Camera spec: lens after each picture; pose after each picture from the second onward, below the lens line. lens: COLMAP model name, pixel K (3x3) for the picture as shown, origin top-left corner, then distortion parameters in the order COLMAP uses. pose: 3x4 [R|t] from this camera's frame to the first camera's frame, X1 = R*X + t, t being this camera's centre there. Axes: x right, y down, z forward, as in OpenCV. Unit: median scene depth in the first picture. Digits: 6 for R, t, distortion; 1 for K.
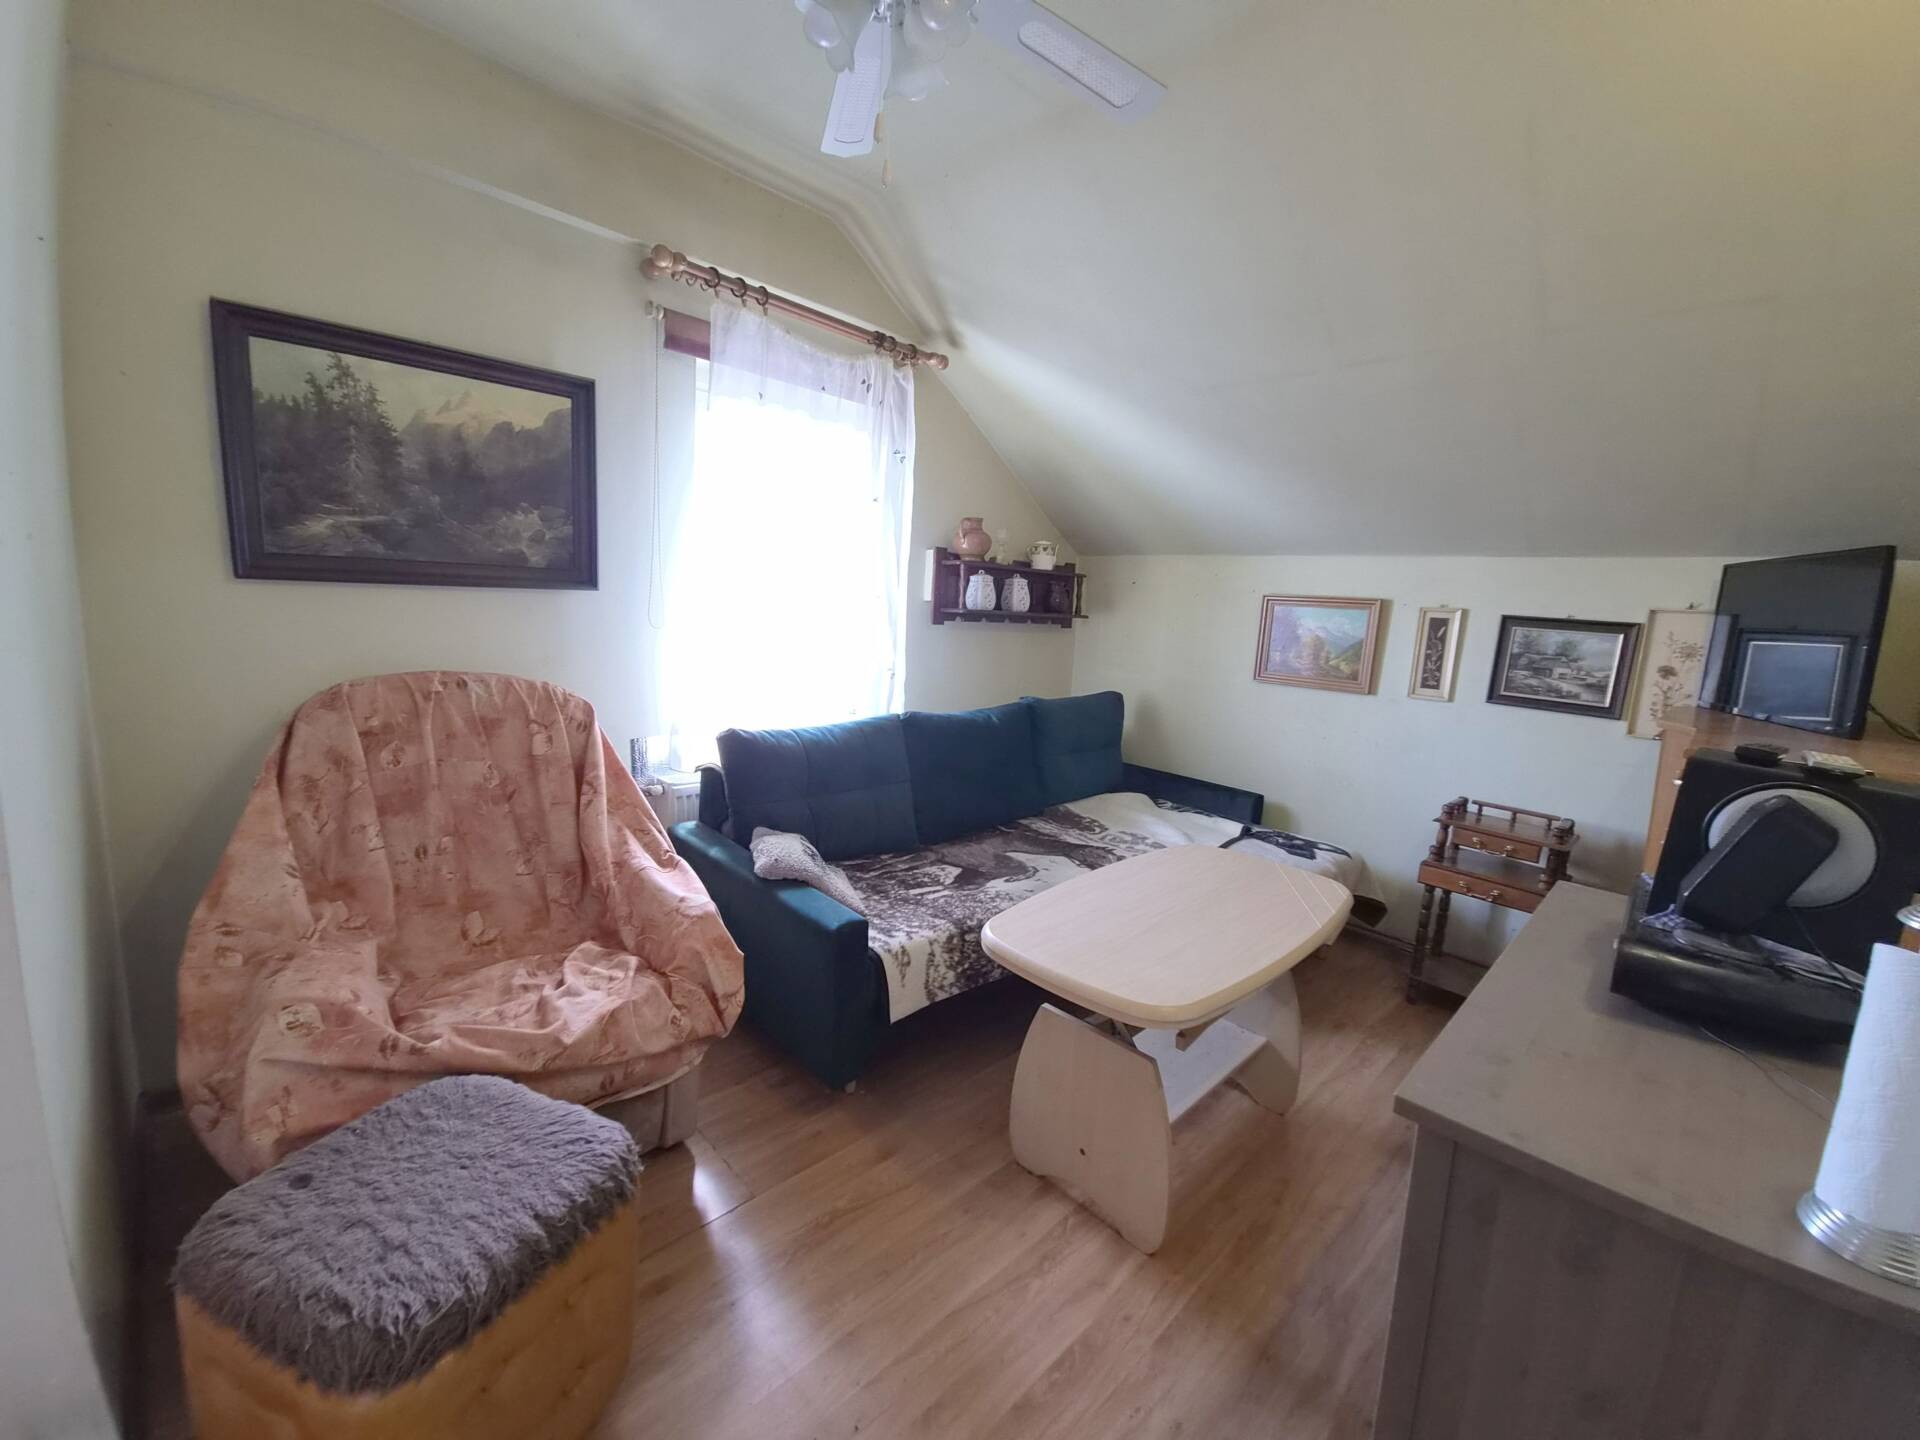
lens RADIAL K [[769.6, 0, 961.1], [0, 769.6, 714.7], [0, 0, 1]] dist [-0.001205, 0.000077]
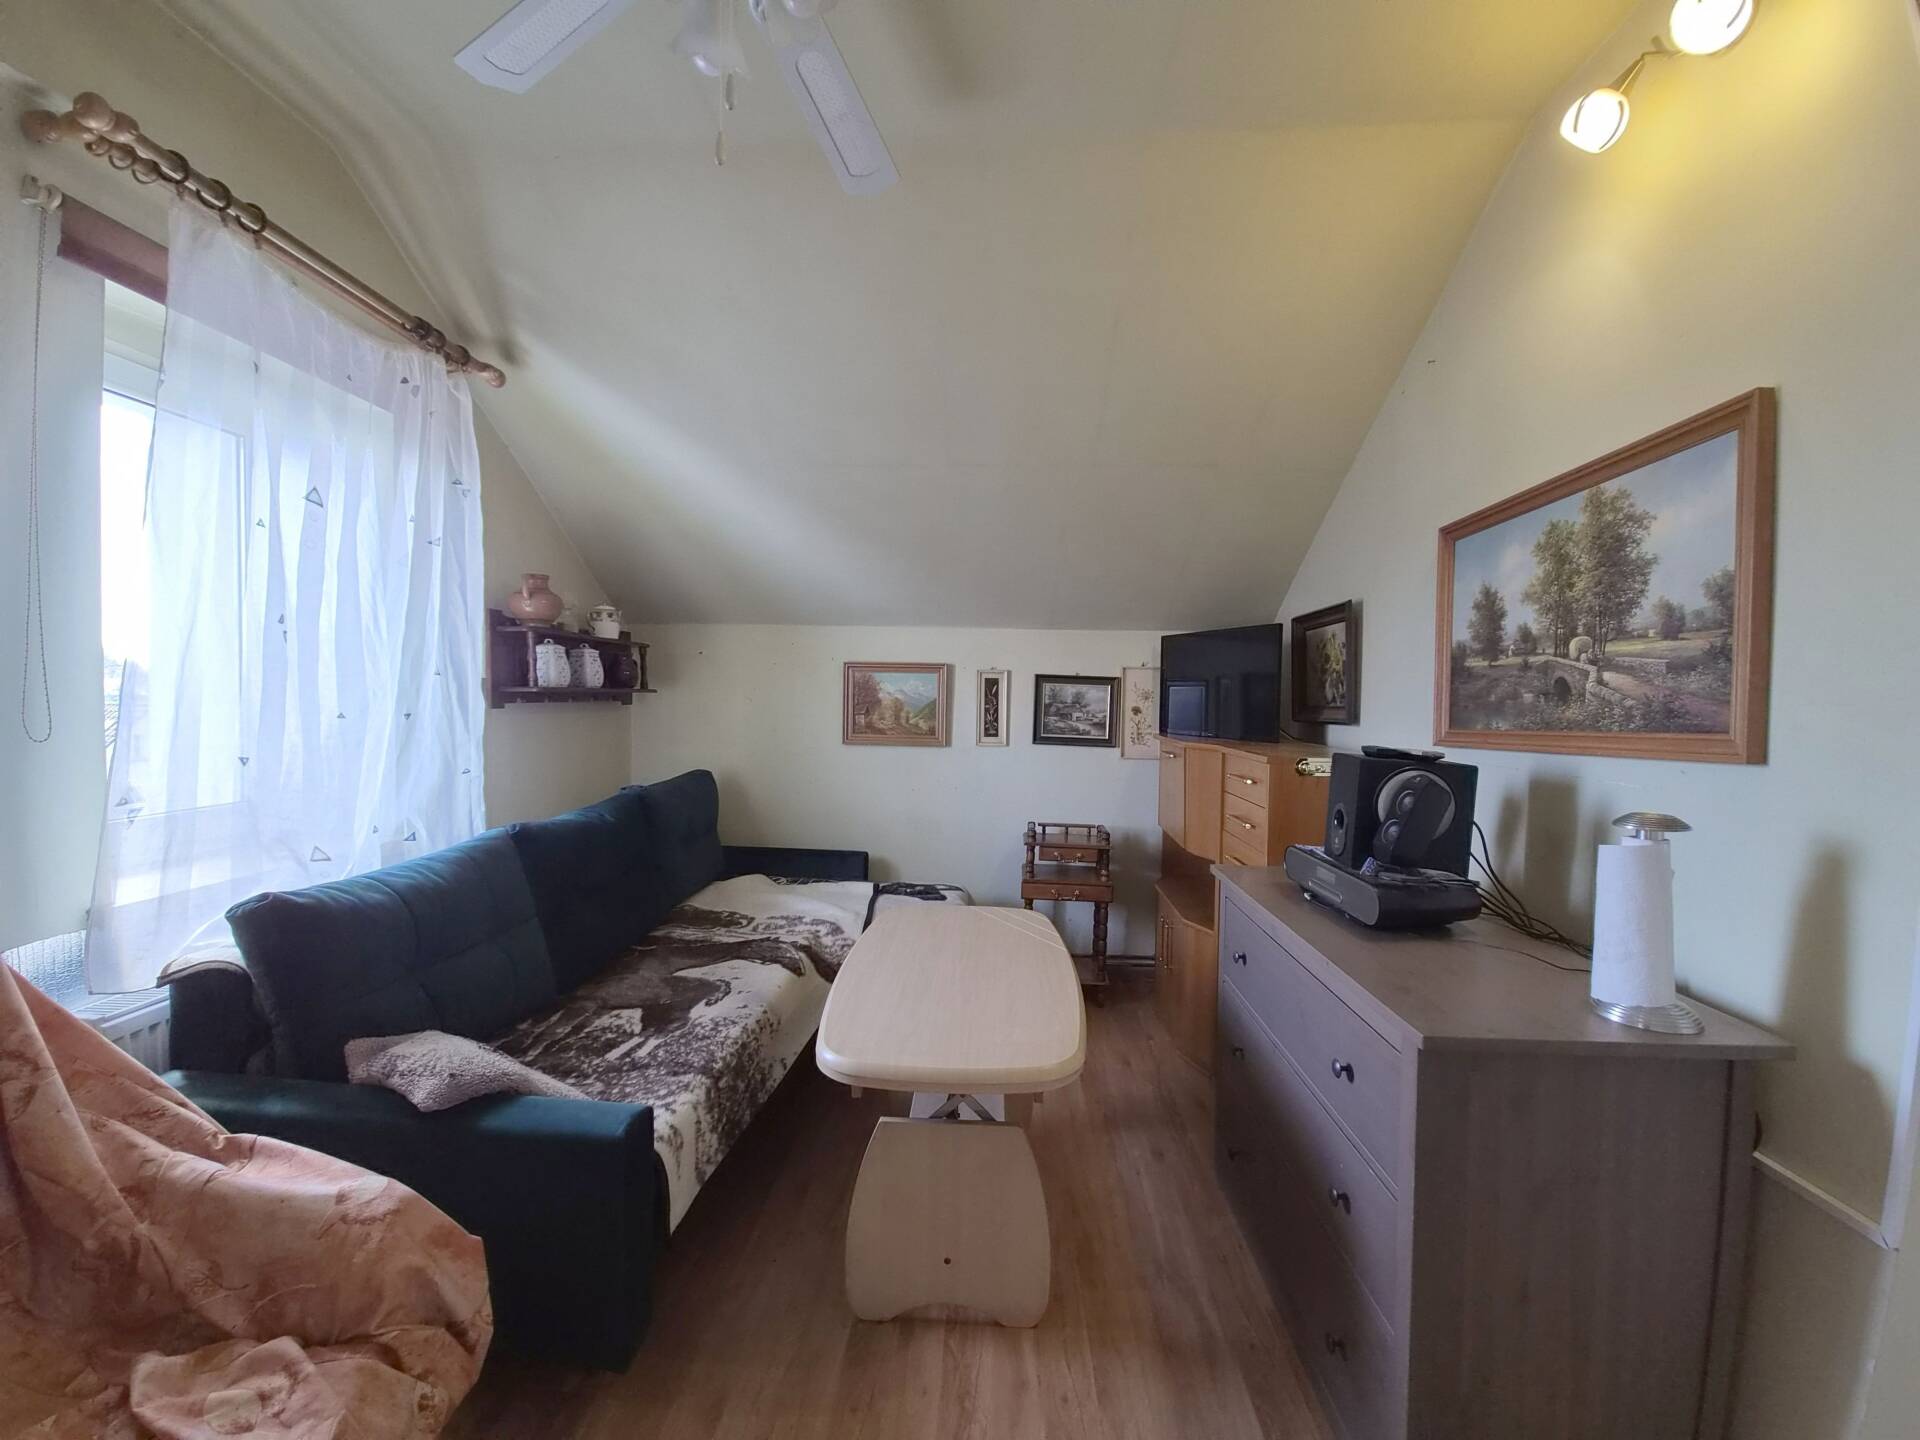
lens RADIAL K [[767.9, 0, 960.0], [0, 767.9, 727.6], [0, 0, 1]] dist [0.005680, -0.007215]
pose [[0.740110, -0.074571, 0.668338, -0.250895], [0.123730, 0.991966, -0.026337, -0.024921], [-0.661005, 0.102186, 0.743391, 0.151317]]
